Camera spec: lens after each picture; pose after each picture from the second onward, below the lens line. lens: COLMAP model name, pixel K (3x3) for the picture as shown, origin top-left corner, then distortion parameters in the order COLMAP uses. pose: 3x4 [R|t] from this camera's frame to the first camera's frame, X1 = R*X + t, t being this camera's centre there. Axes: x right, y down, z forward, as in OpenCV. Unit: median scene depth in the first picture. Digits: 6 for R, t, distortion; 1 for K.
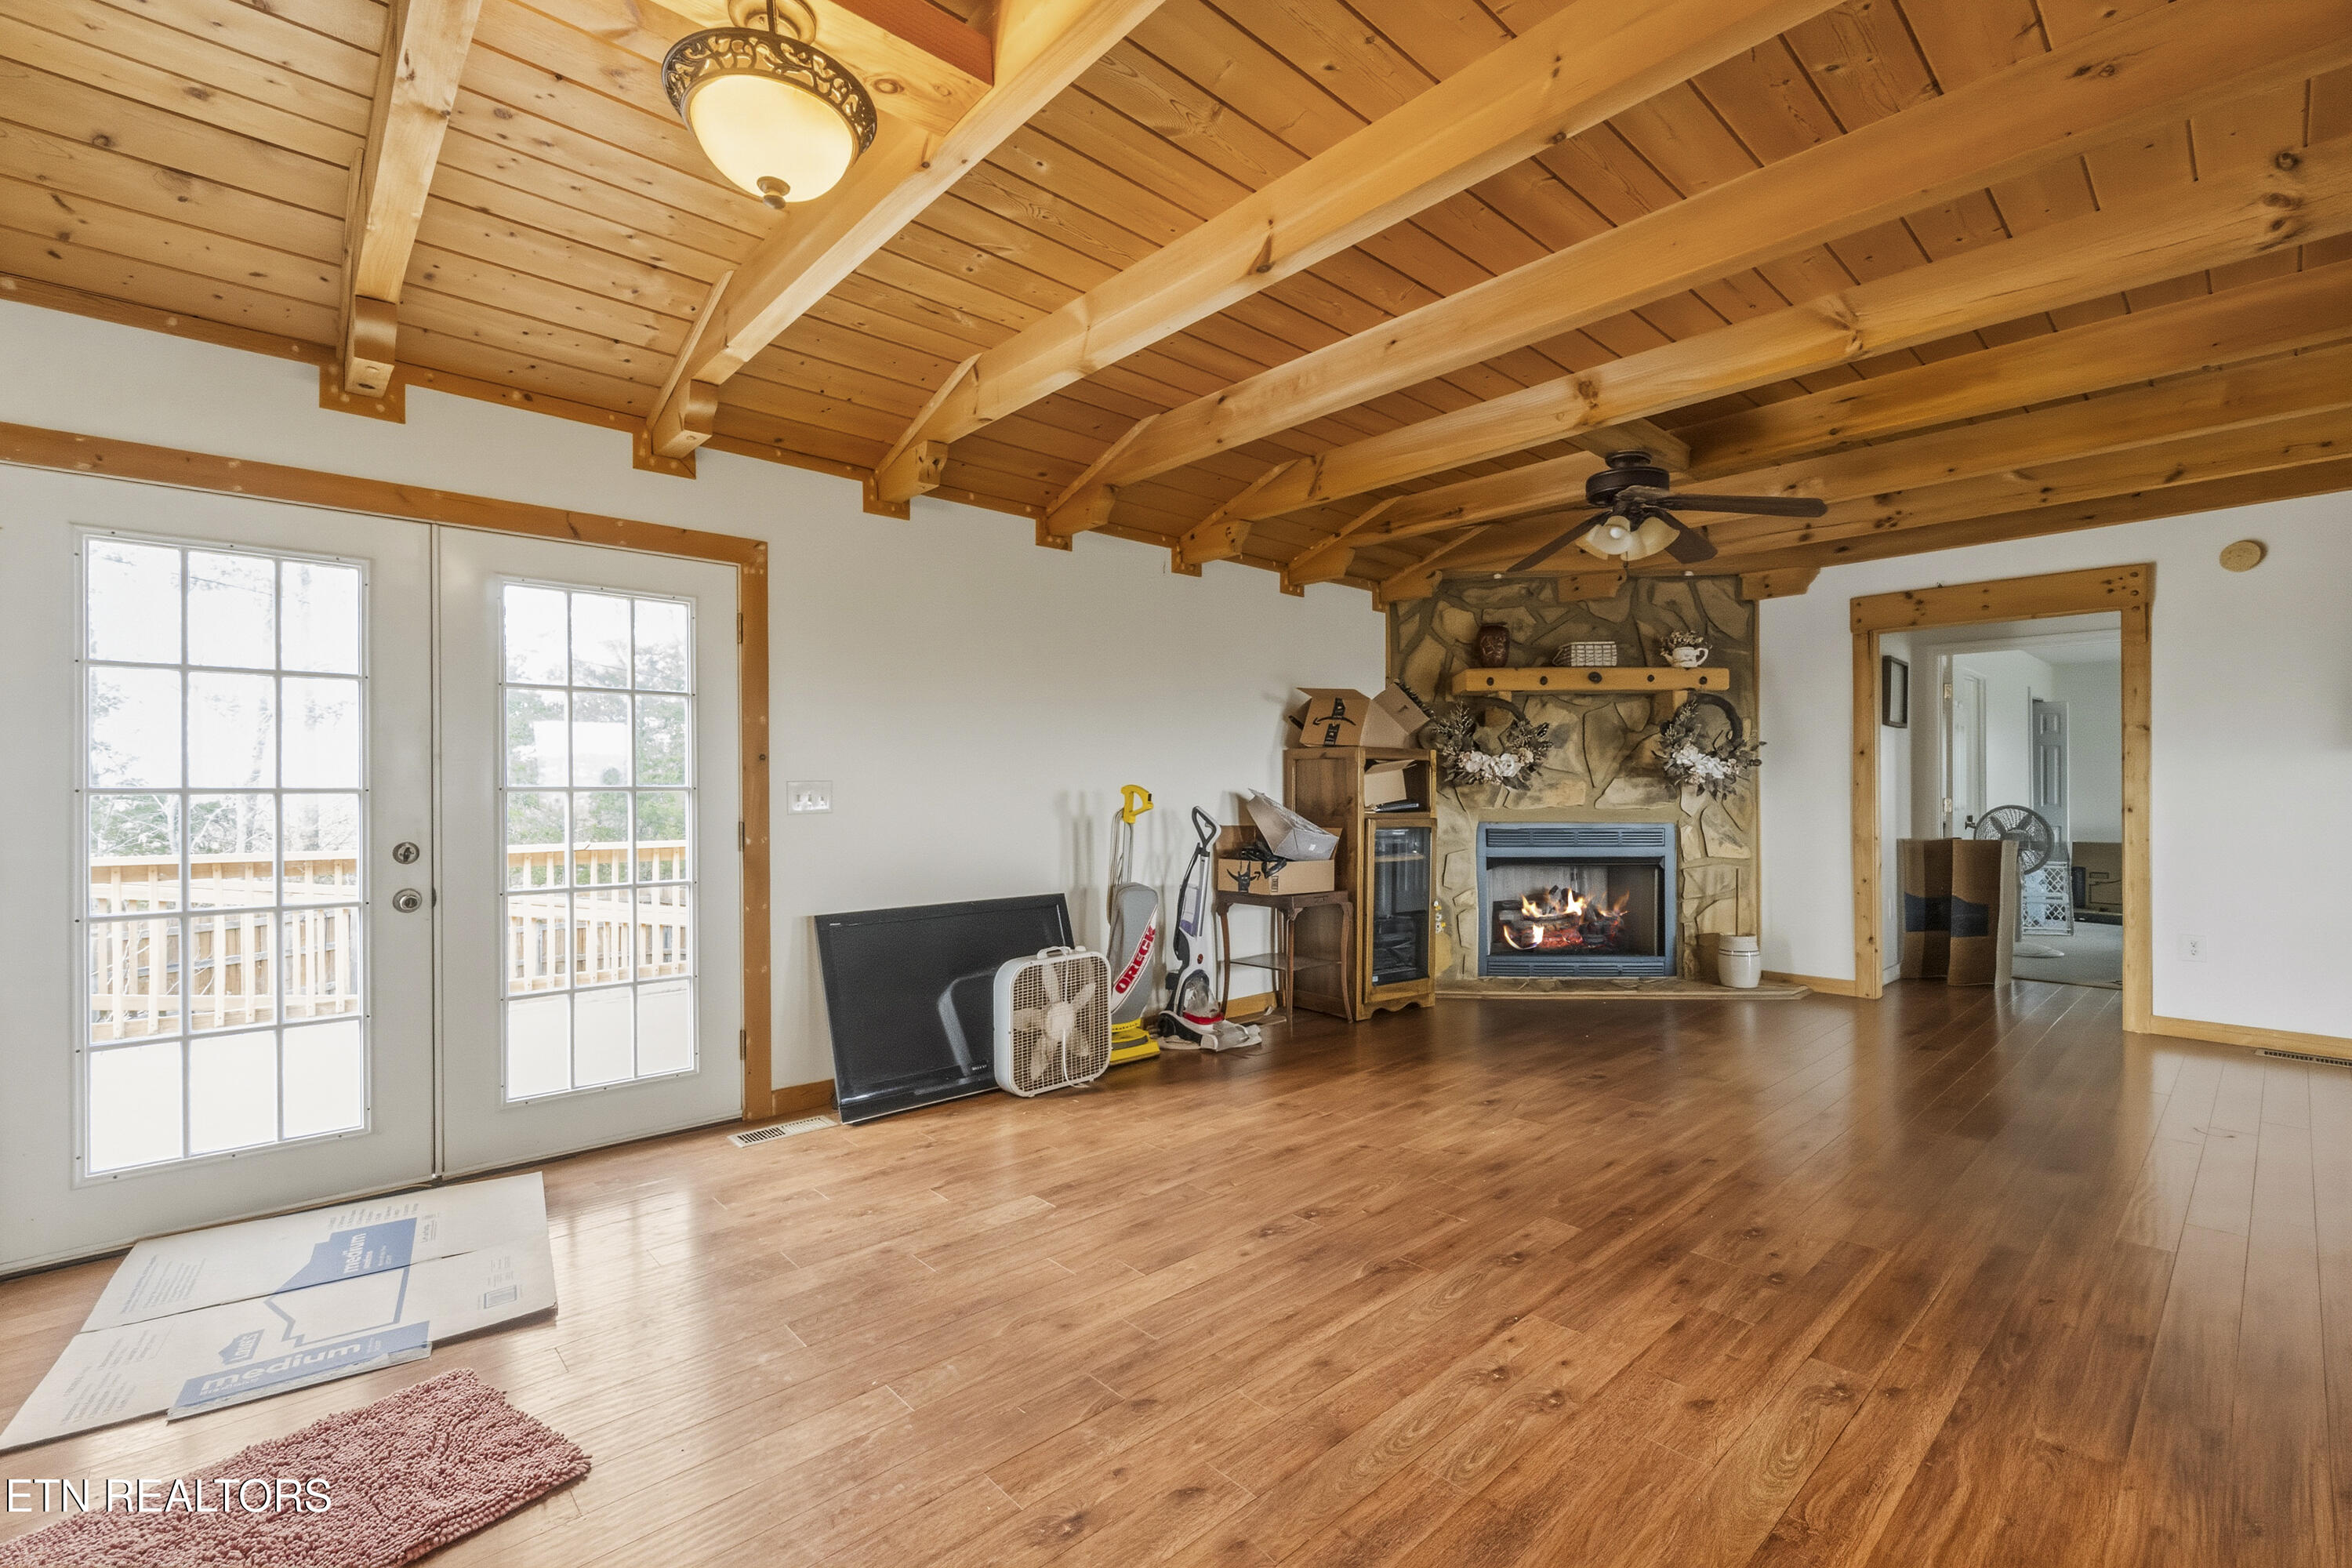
lens RADIAL K [[1031.9, 0, 1193.2], [0, 1031.9, 797.1], [0, 0, 1]] dist [0.001587, 0.000706]
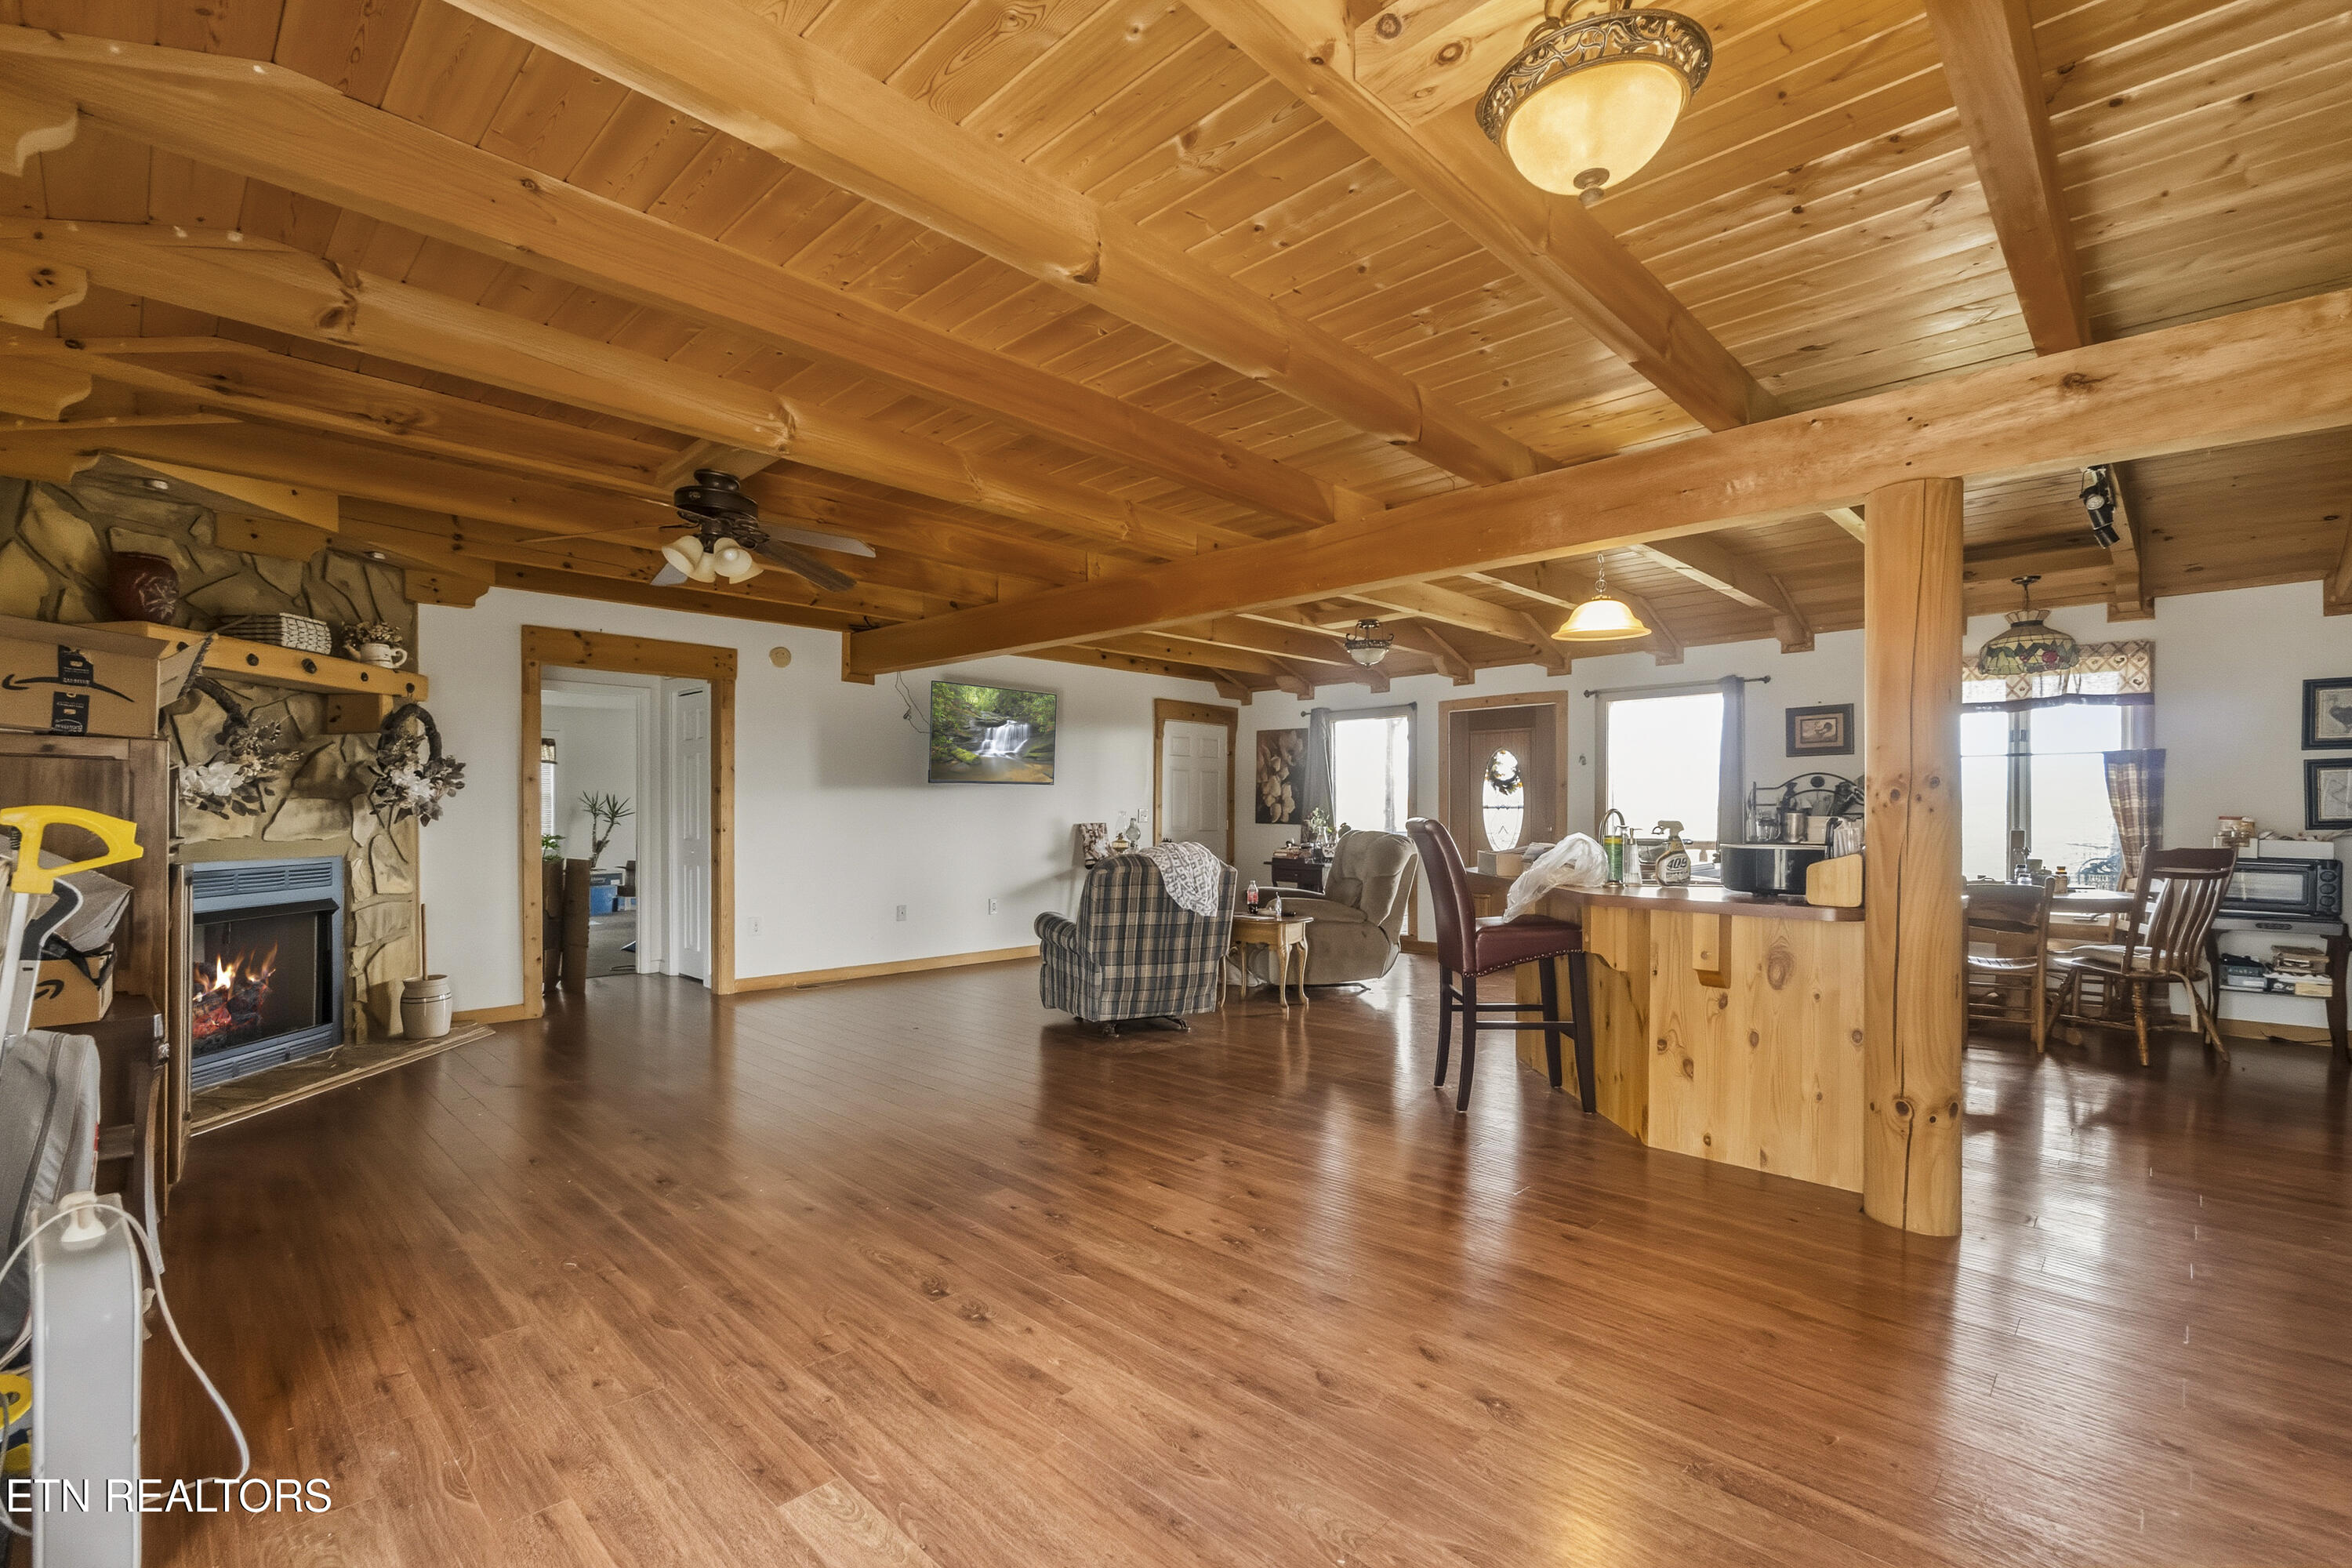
lens RADIAL K [[1031.9, 0, 1159.5], [0, 1031.9, 808.6], [0, 0, 1]] dist [0.001587, 0.000706]
pose [[-0.035797, 0.005618, 0.999343, -0.384308], [0.005820, 0.999968, -0.005413, -0.003857], [-0.999342, 0.005623, -0.035828, 0.408674]]
